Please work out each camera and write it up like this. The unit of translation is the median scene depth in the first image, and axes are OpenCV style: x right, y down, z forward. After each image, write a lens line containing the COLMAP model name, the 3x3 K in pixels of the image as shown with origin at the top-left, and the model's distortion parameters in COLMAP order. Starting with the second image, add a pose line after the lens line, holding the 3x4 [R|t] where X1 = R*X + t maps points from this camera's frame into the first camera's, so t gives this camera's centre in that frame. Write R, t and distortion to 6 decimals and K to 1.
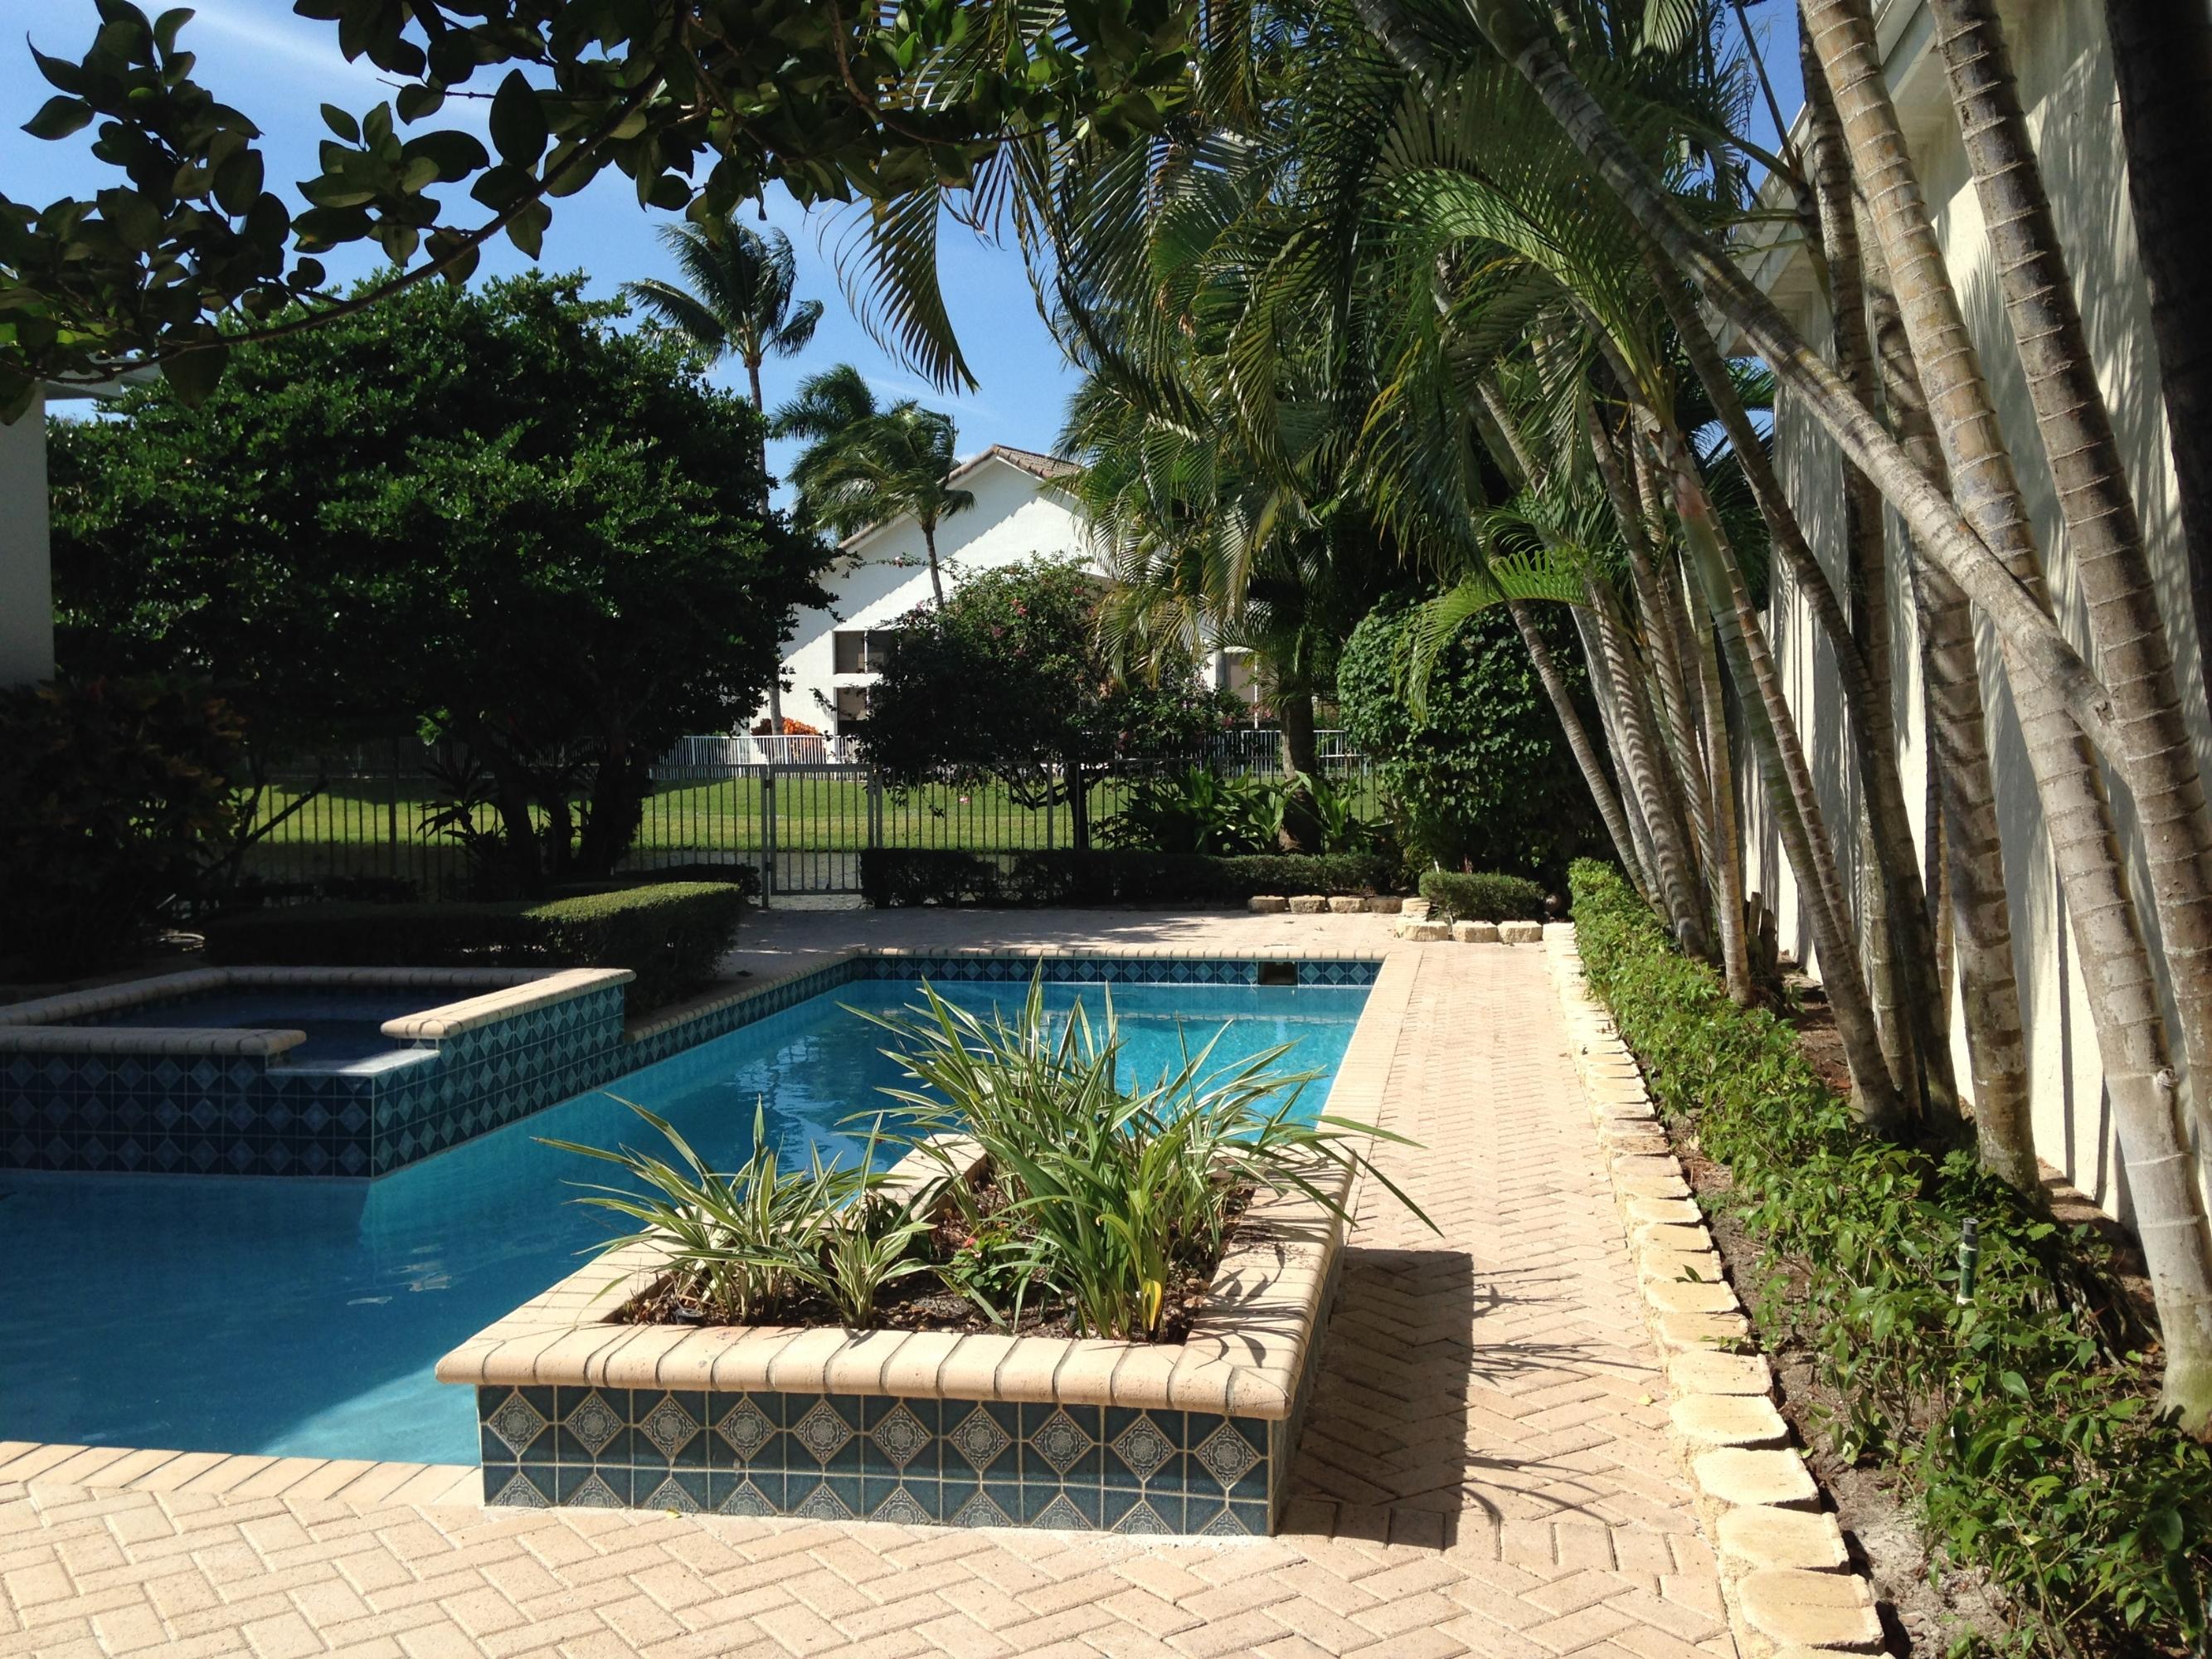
lens RADIAL K [[1628.4, 0, 1109.0], [0, 1628.4, 728.8], [0, 0, 1]] dist [0.095336, -0.099477]
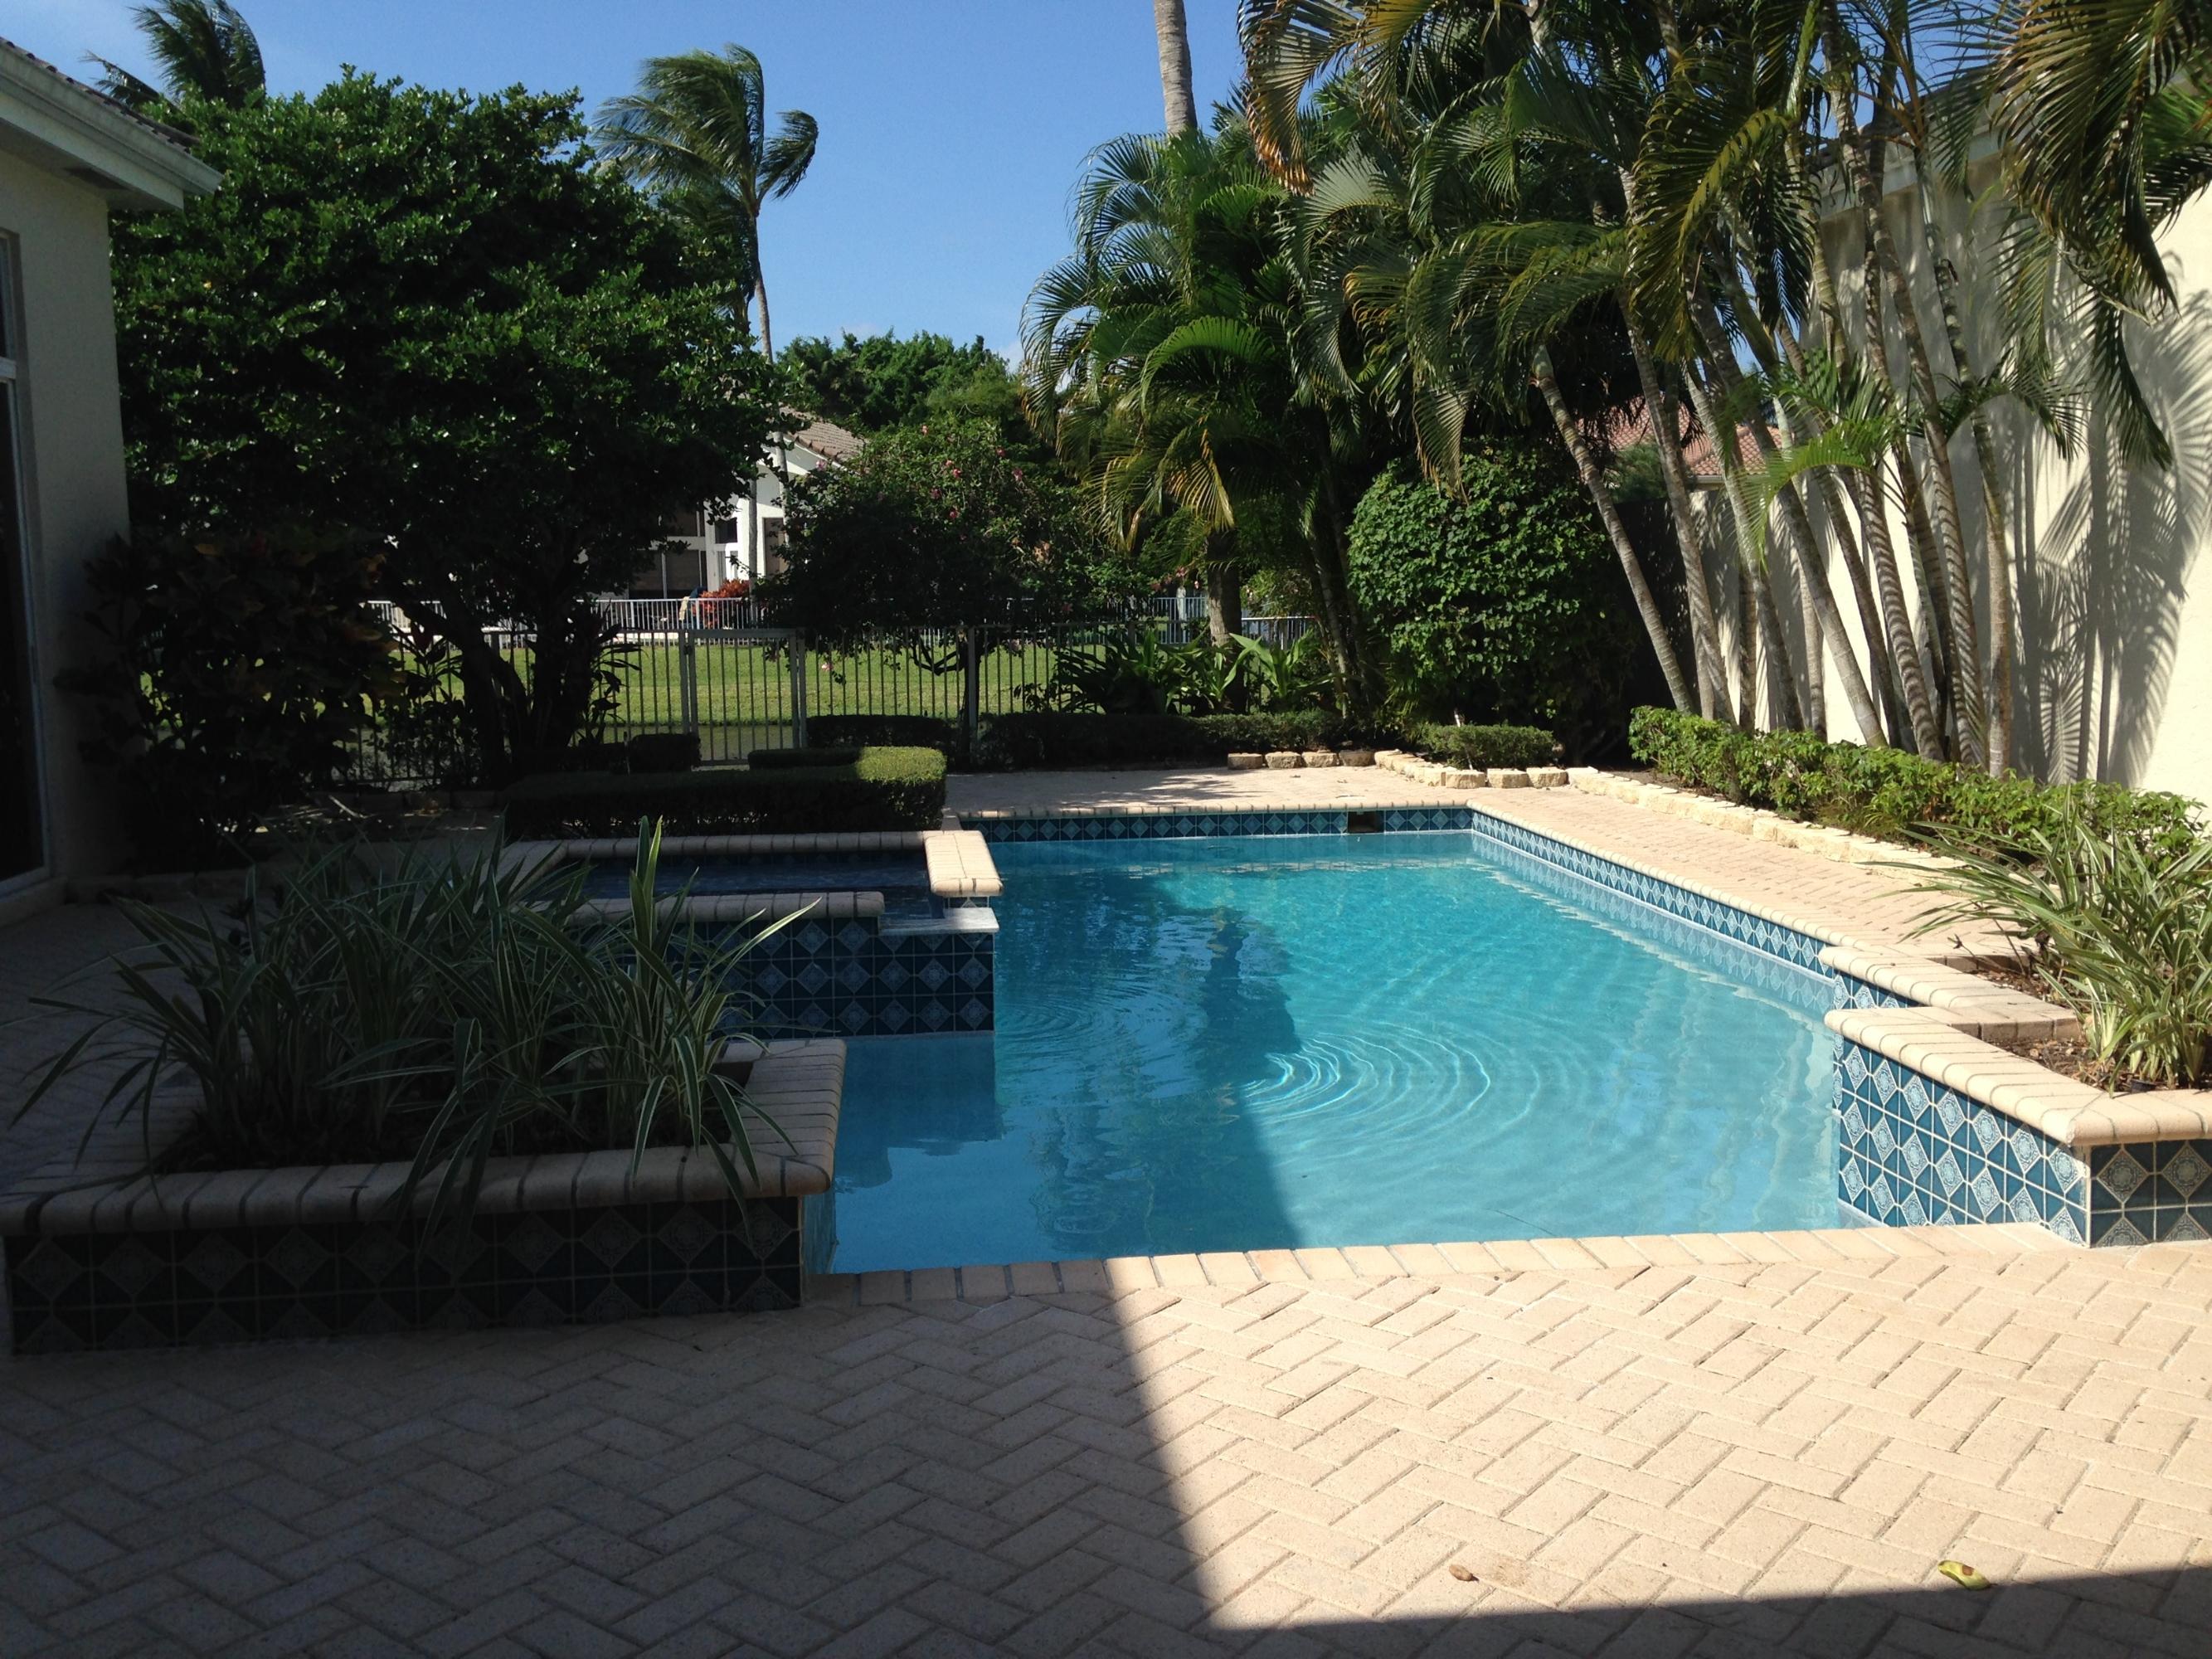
lens RADIAL K [[1628.4, 0, 1109.0], [0, 1628.4, 728.8], [0, 0, 1]] dist [0.095336, -0.099477]
pose [[0.972954, -0.021304, 0.230013, -0.279773], [0.002770, 0.996743, 0.080601, 0.003433], [-0.230980, -0.077784, 0.969844, 0.015264]]
